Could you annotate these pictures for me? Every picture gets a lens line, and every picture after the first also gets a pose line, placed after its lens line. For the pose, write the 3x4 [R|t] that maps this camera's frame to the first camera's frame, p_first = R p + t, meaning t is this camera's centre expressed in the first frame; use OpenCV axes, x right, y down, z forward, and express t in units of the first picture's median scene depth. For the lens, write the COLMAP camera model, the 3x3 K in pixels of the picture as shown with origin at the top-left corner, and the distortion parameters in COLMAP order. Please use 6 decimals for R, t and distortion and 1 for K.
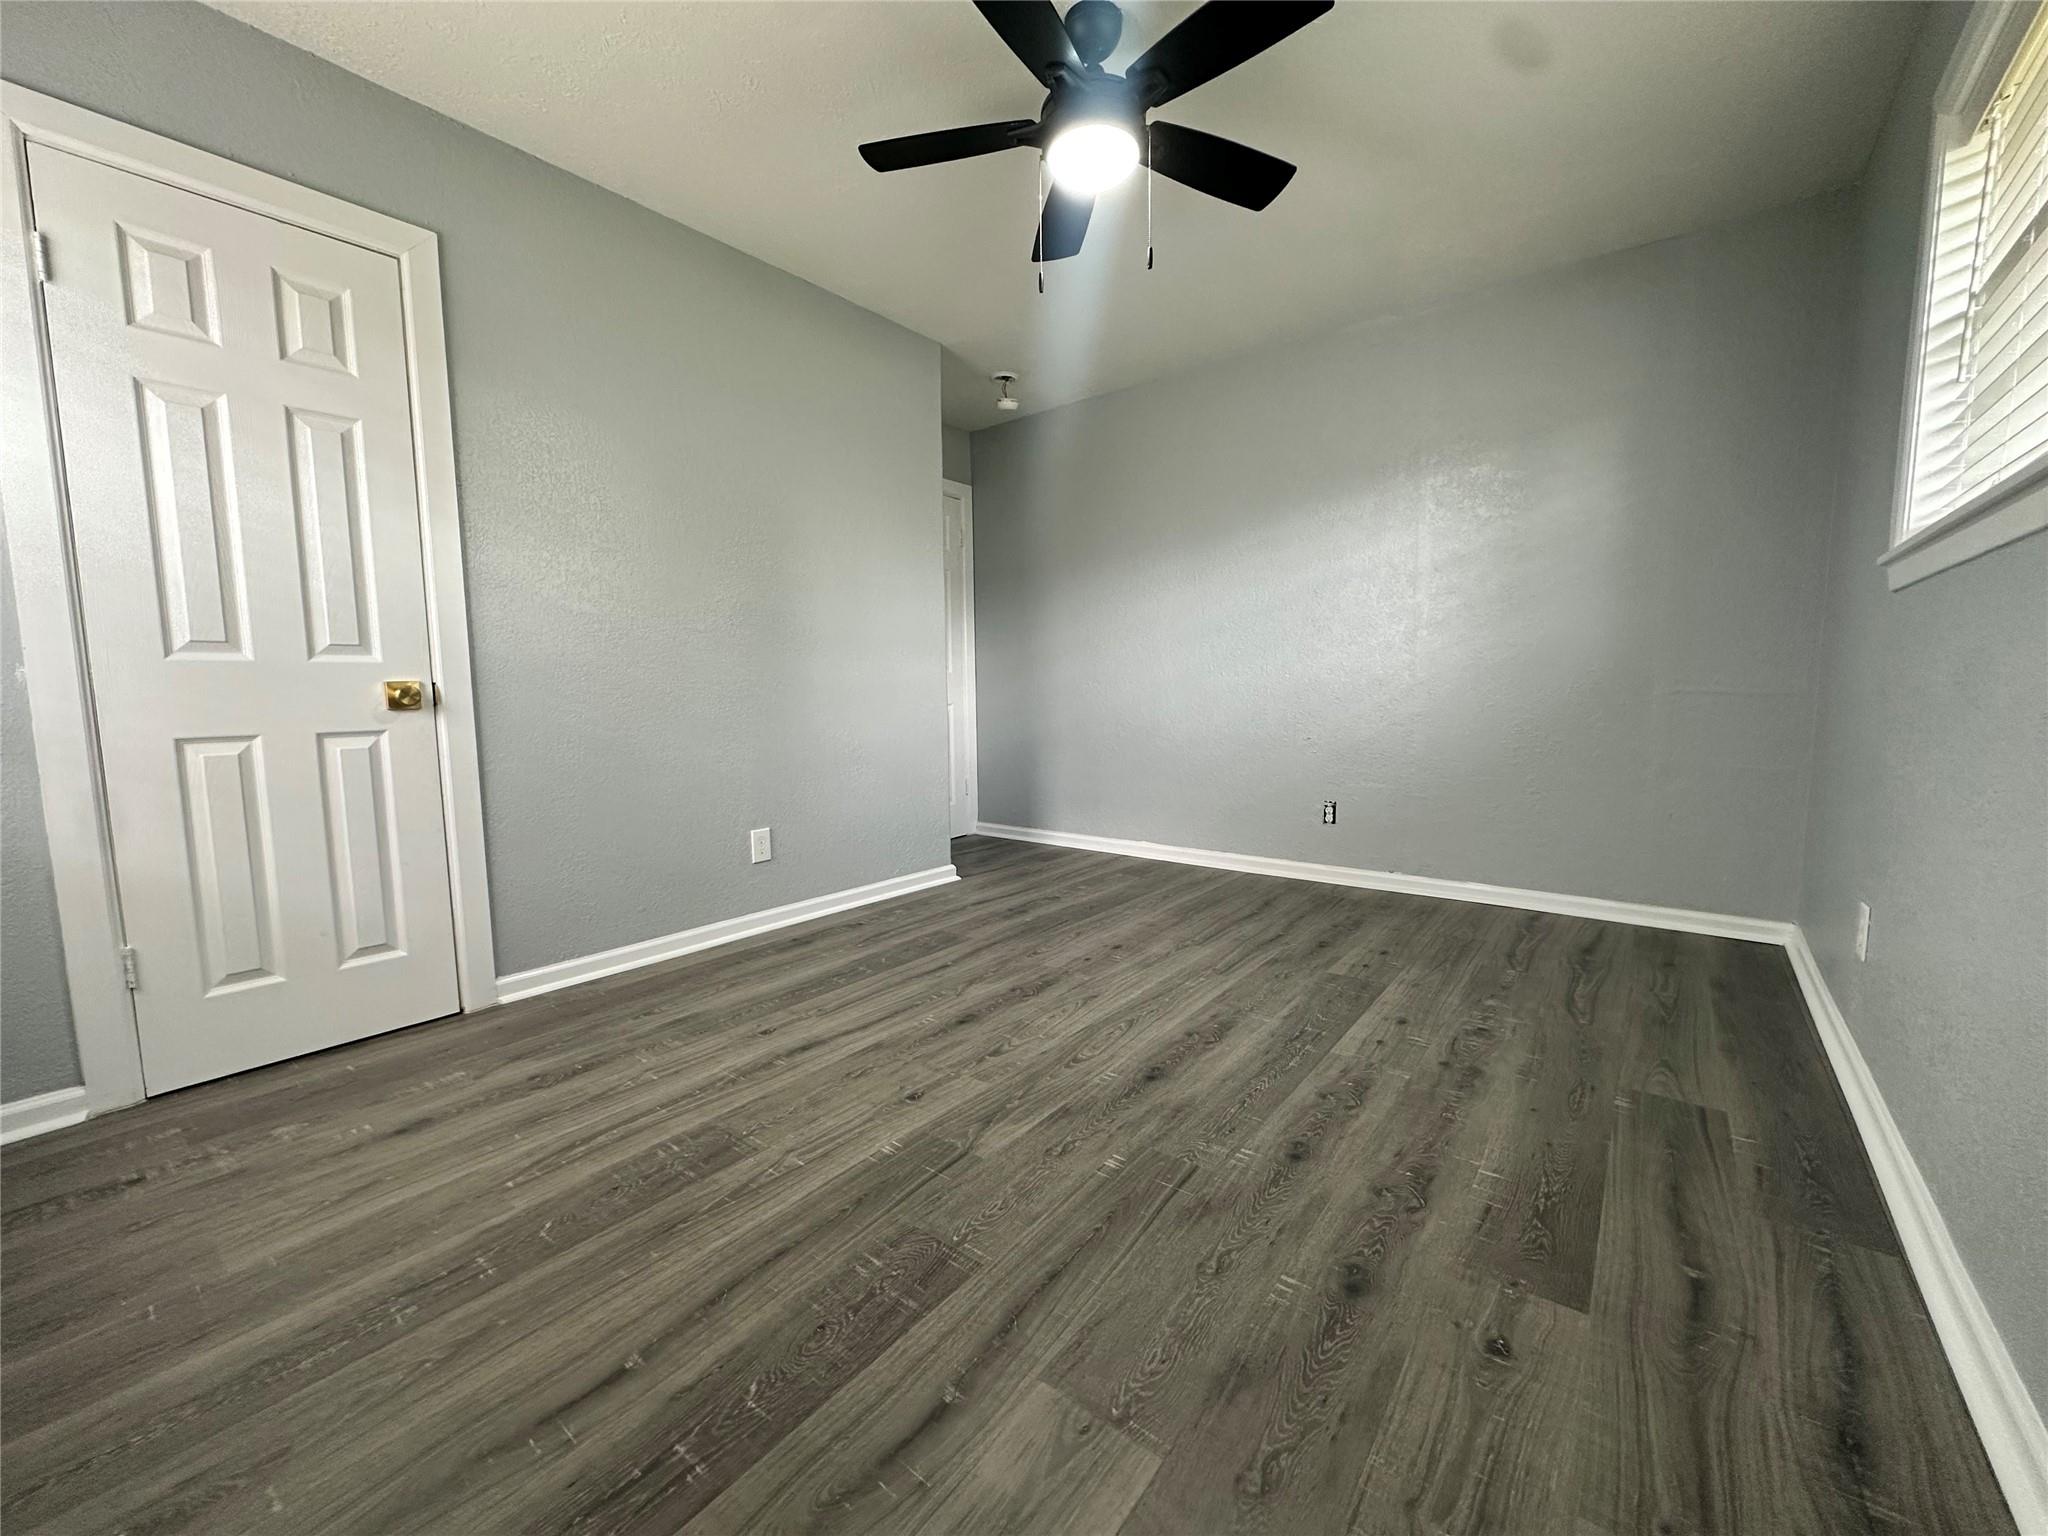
lens RADIAL K [[809.1, 0, 1021.6], [0, 809.1, 768.4], [0, 0, 1]] dist [-0.007731, 0.001236]
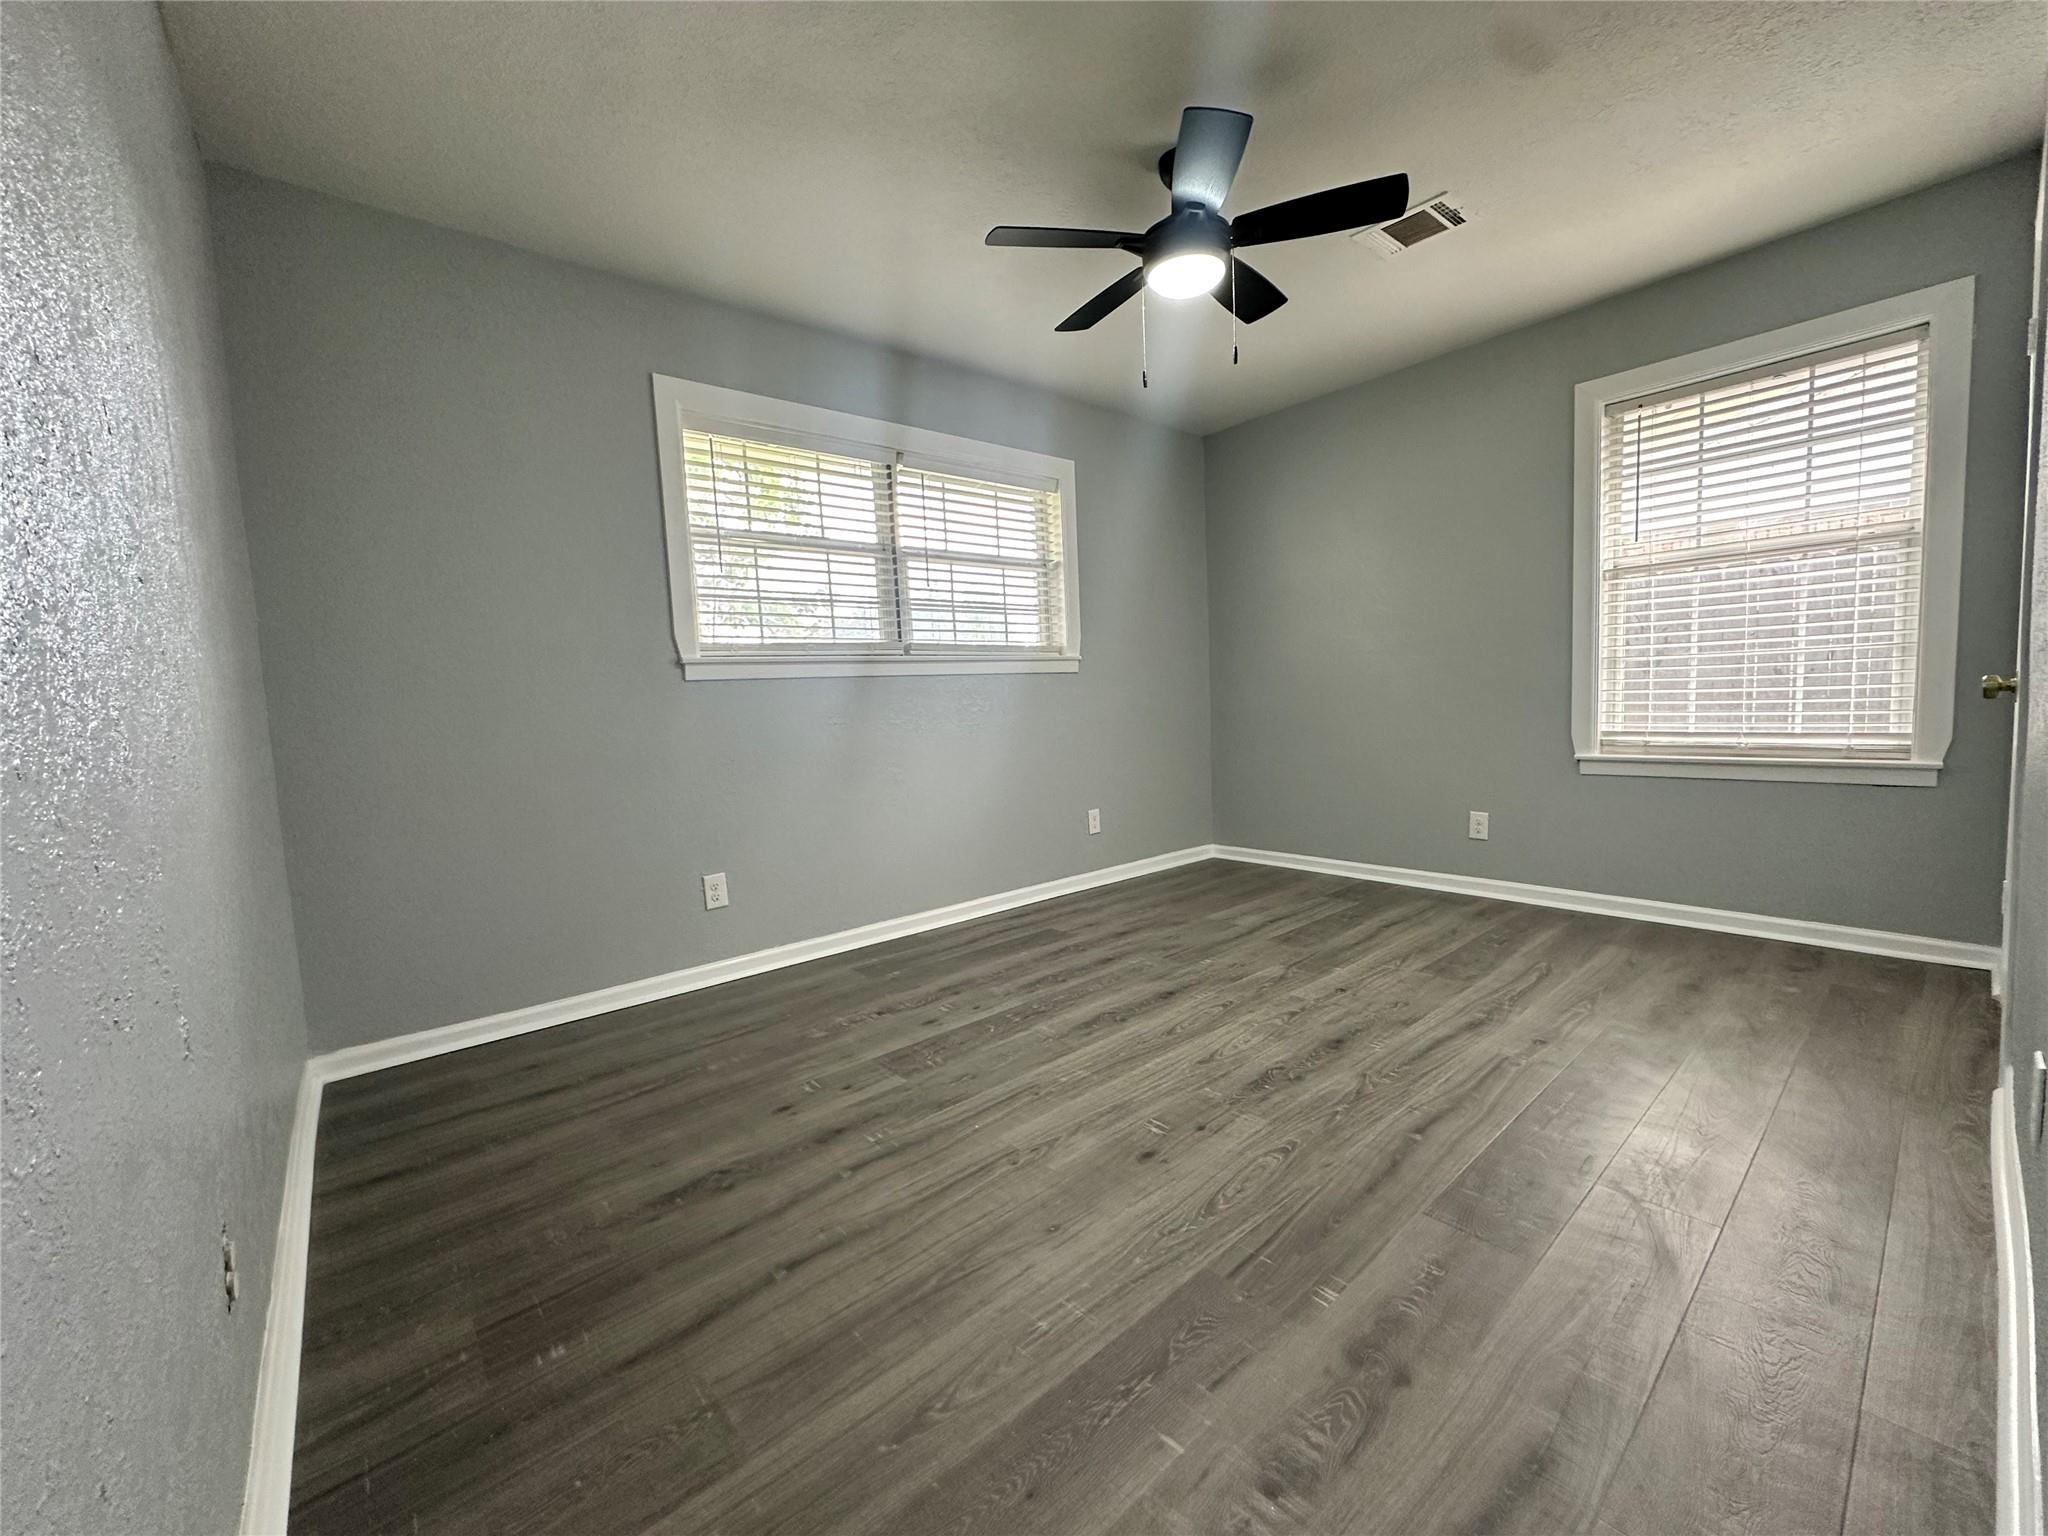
lens RADIAL K [[809.1, 0, 1027.7], [0, 809.1, 770.1], [0, 0, 1]] dist [-0.007731, 0.001236]
pose [[-0.980557, 0.039185, 0.192282, 0.113813], [0.074857, 0.980458, 0.181929, -0.261438], [-0.181395, 0.192785, -0.964329, 2.246110]]
